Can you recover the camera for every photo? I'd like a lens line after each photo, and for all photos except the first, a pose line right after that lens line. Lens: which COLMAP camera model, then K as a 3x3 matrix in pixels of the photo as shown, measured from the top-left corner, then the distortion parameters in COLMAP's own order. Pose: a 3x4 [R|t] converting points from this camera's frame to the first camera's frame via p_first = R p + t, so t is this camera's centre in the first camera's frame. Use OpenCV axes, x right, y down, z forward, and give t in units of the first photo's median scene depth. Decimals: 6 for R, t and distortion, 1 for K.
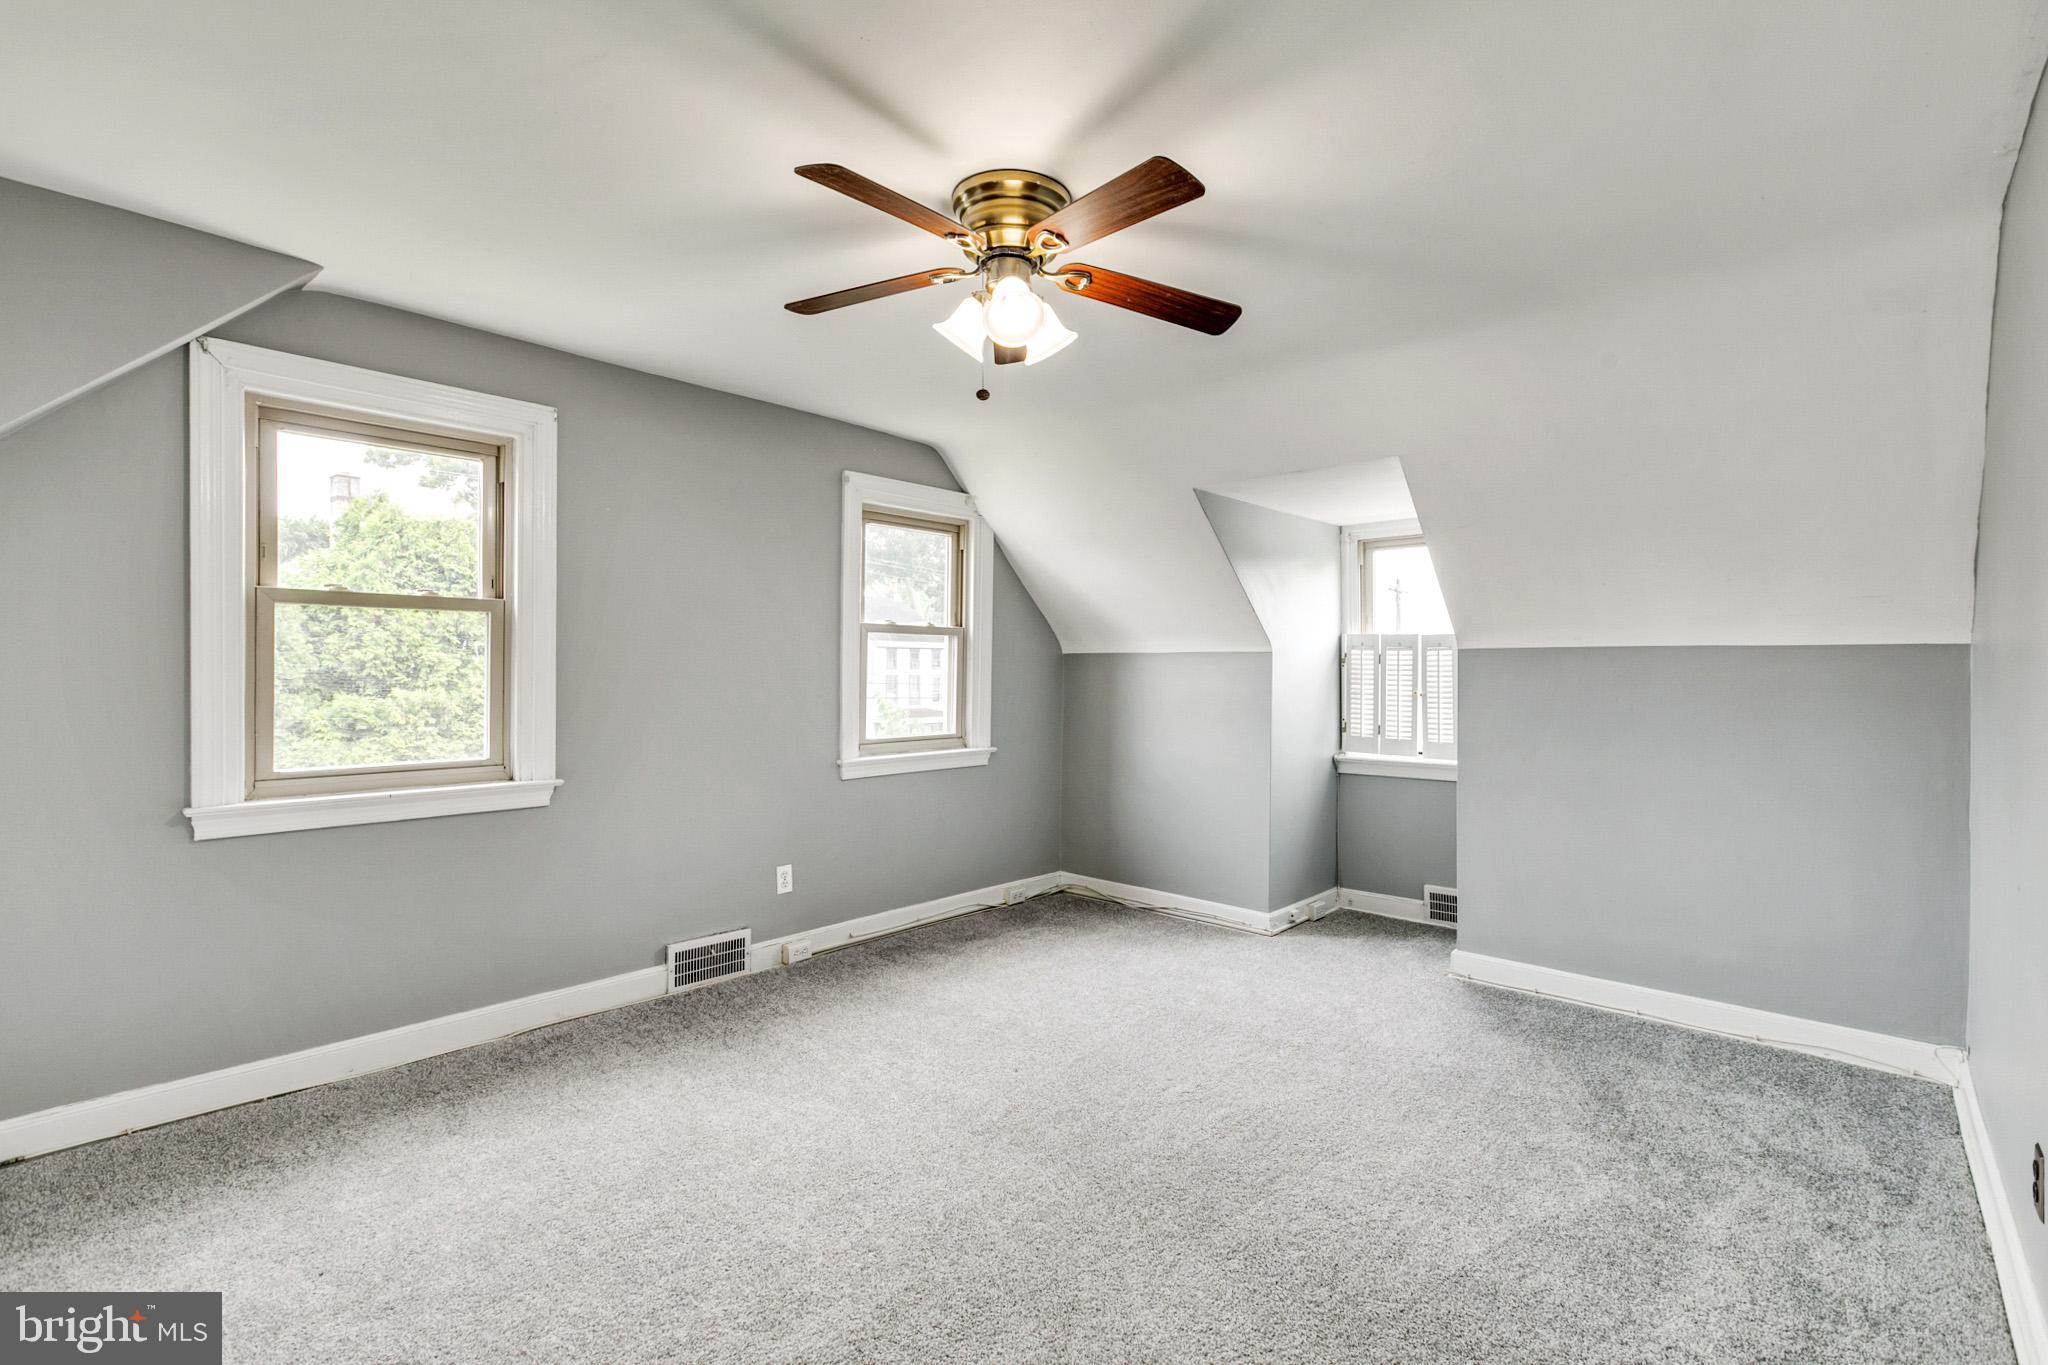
lens RADIAL K [[927.6, 0, 1019.2], [0, 927.6, 678.7], [0, 0, 1]] dist [0.001539, -0.001031]
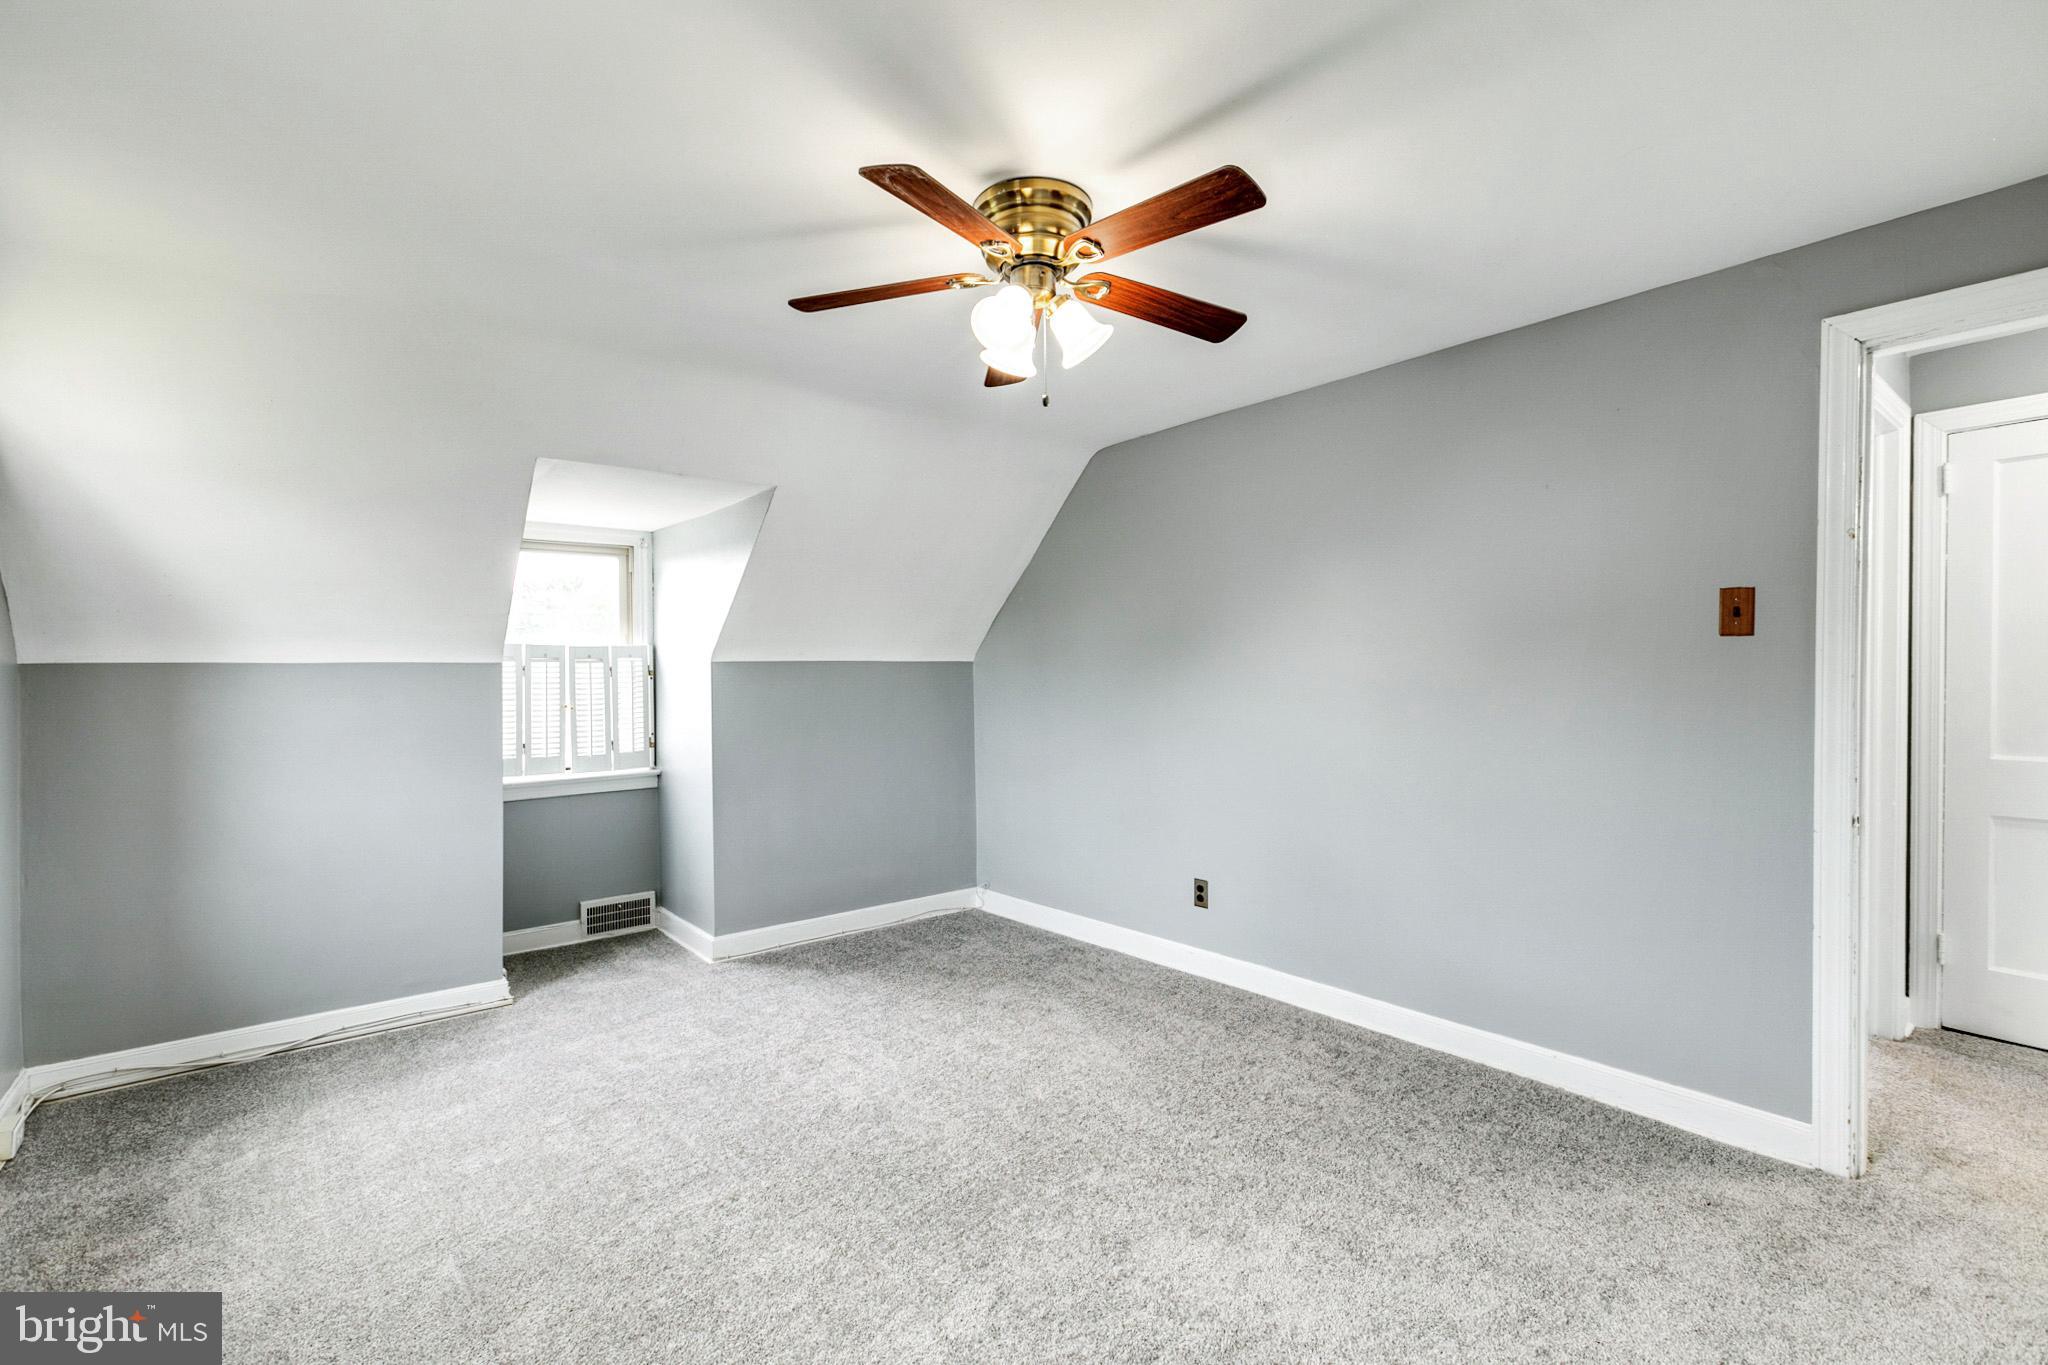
lens RADIAL K [[927.6, 0, 1018.5], [0, 927.6, 692.4], [0, 0, 1]] dist [0.001539, -0.001031]
pose [[0.137228, -0.025597, 0.990209, -0.495641], [0.022280, 0.999493, 0.022749, -0.011595], [-0.990289, 0.018940, 0.137728, 0.436712]]
